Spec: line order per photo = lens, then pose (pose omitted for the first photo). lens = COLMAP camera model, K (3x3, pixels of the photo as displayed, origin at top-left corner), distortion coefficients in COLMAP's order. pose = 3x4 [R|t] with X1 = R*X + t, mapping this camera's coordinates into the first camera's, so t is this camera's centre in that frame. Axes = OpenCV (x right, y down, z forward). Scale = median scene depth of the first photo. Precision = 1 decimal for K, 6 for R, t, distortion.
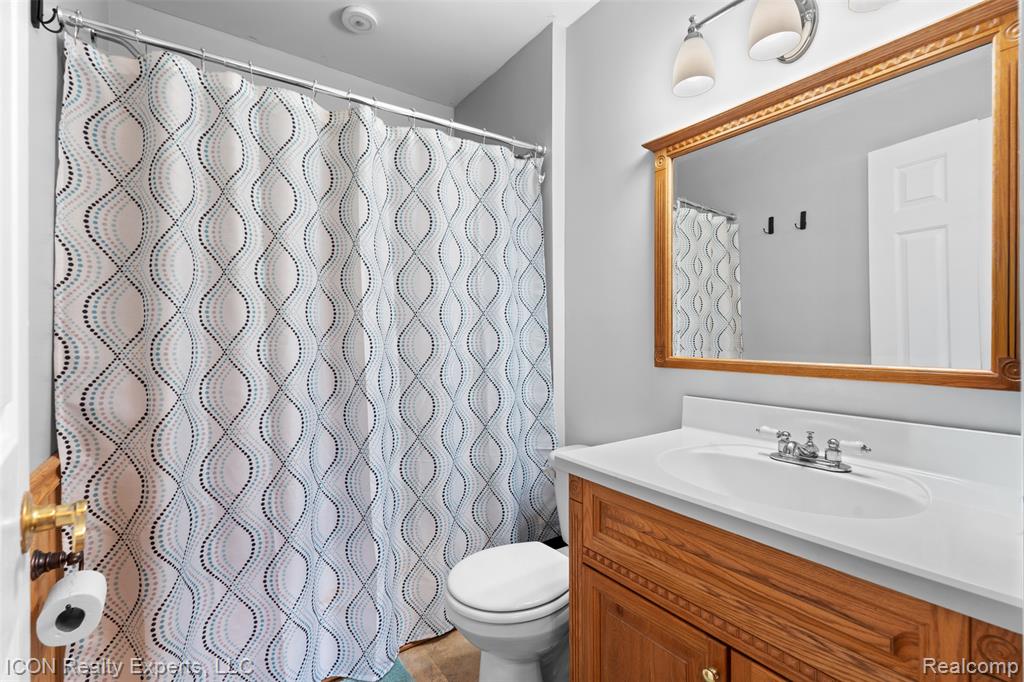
lens RADIAL K [[449.6, 0, 515.0], [0, 449.6, 338.8], [0, 0, 1]] dist [-0.000659, 0.000022]
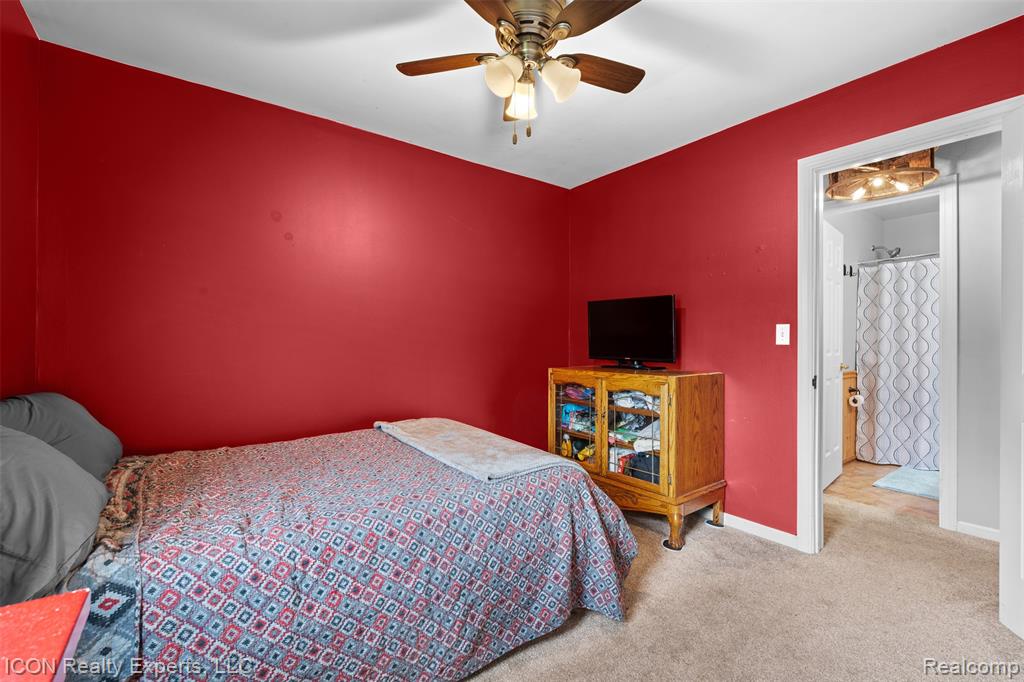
lens RADIAL K [[449.6, 0, 515.0], [0, 449.6, 338.8], [0, 0, 1]] dist [-0.000659, 0.000022]
pose [[0.022205, 0.002149, -0.999751, 2.847186], [-0.008206, 0.999964, 0.001967, -0.015753], [0.999720, 0.008160, 0.022222, -2.096973]]
